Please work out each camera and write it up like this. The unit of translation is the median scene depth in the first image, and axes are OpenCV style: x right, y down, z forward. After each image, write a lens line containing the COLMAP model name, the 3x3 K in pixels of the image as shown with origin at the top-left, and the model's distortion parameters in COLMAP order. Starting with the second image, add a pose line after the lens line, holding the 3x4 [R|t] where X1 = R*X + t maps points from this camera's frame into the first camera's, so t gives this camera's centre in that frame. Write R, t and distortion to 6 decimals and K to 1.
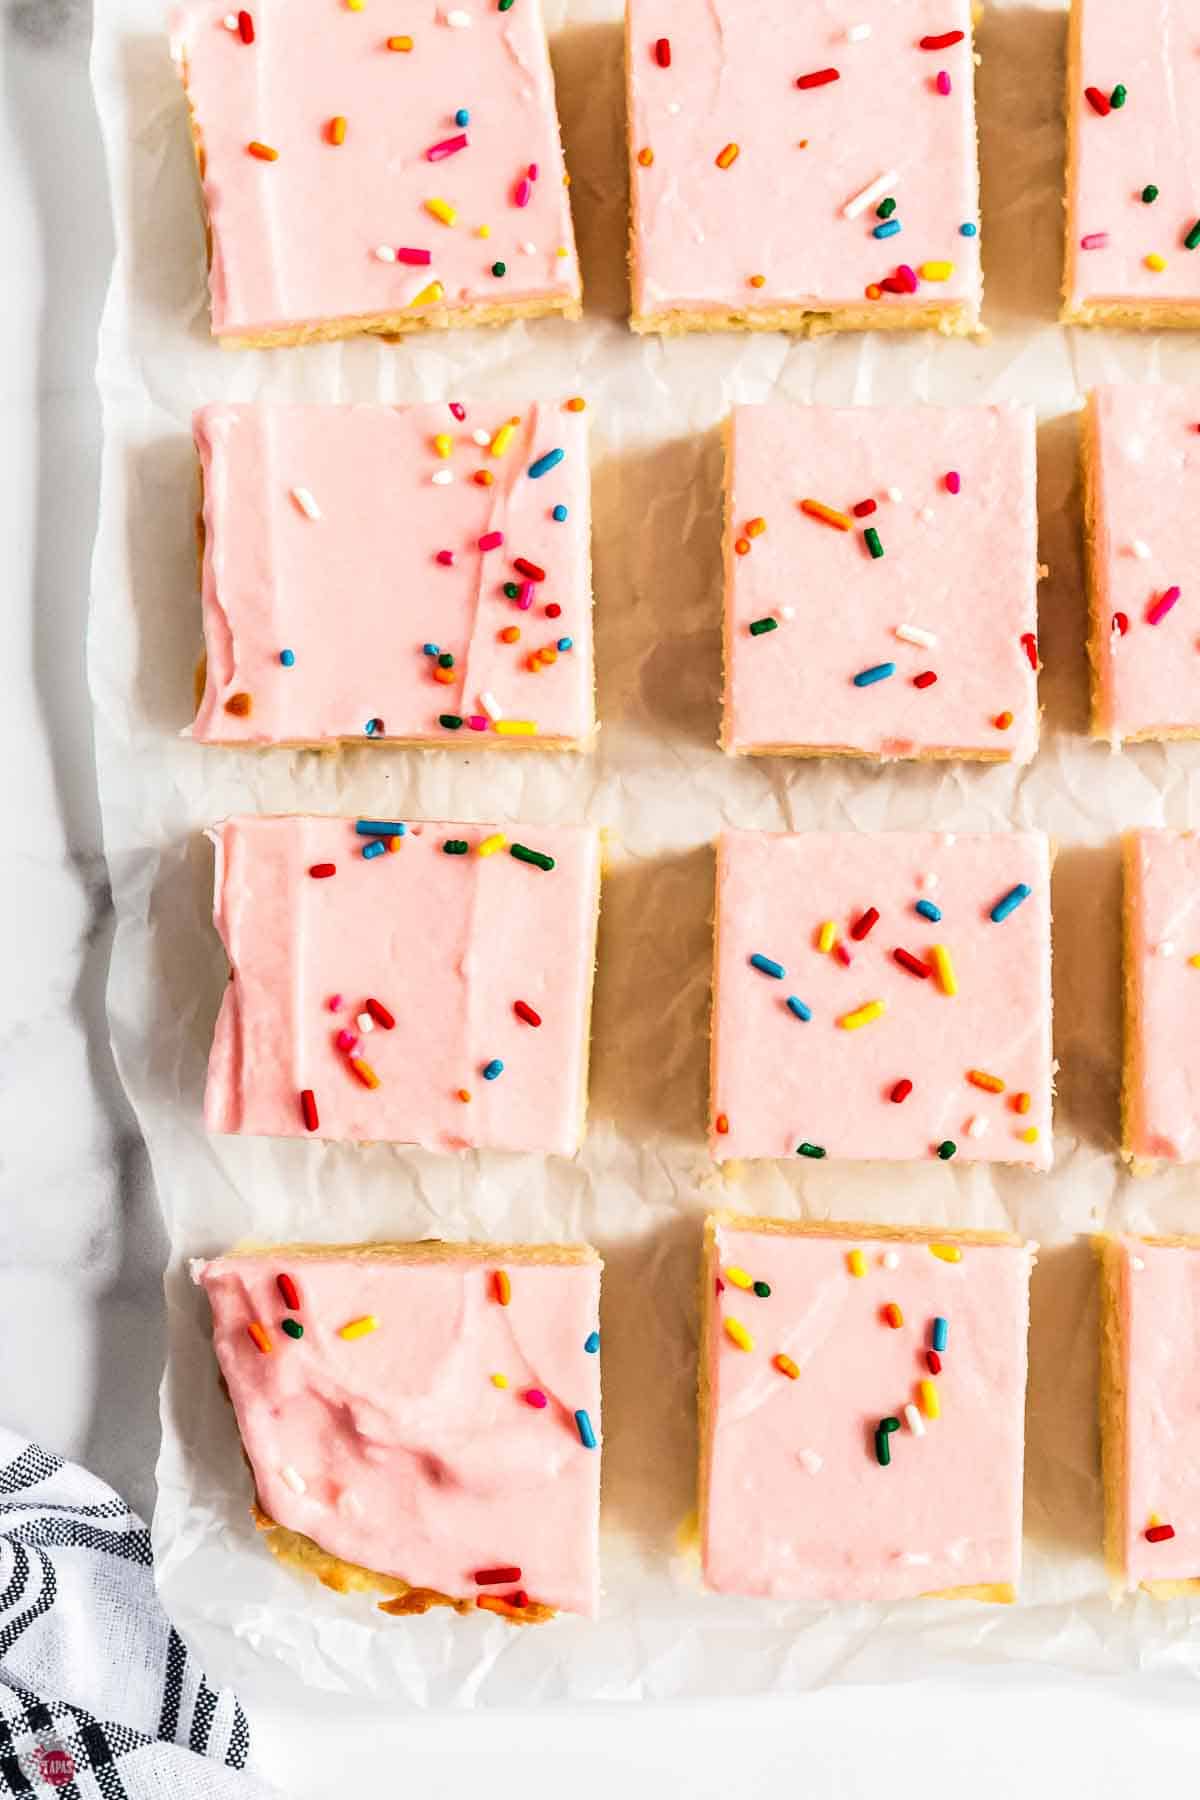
lens RADIAL K [[2595.1, 0, 594.1], [0, 2595.1, 897.1], [0, 0, 1]] dist [-0.073468, 0.000000]
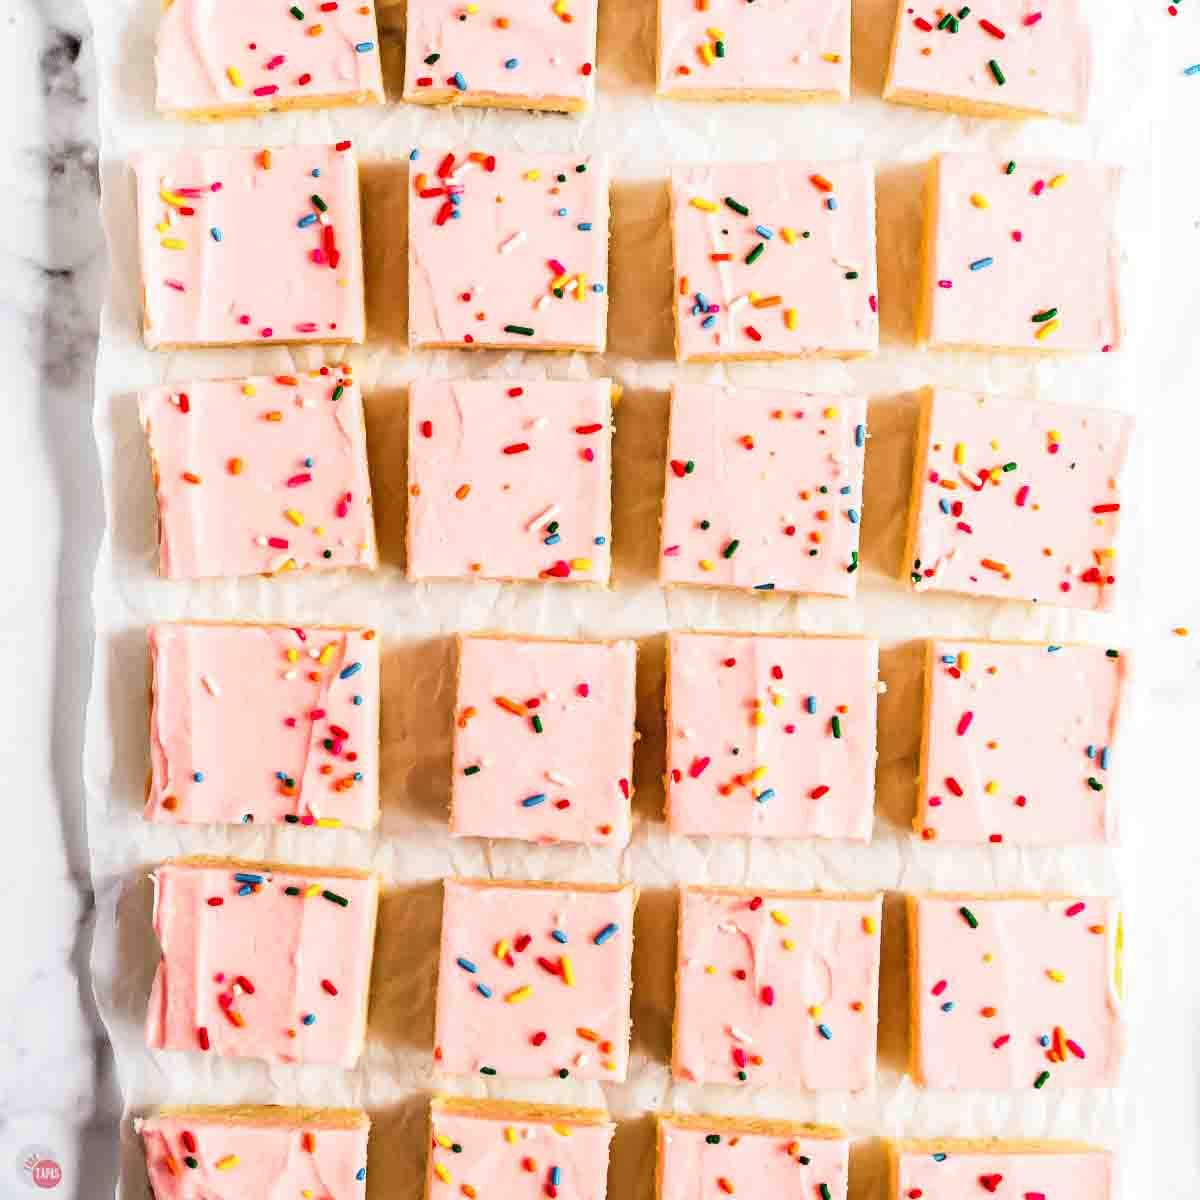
lens RADIAL K [[2183.3, 0, 602.5], [0, 2183.3, 601.2], [0, 0, 1]] dist [-0.077049, 0.000000]
pose [[0.998613, 0.033256, 0.040827, 0.088201], [-0.034599, 0.998868, 0.032648, -0.265942], [-0.039695, -0.034016, 0.998633, -0.462605]]
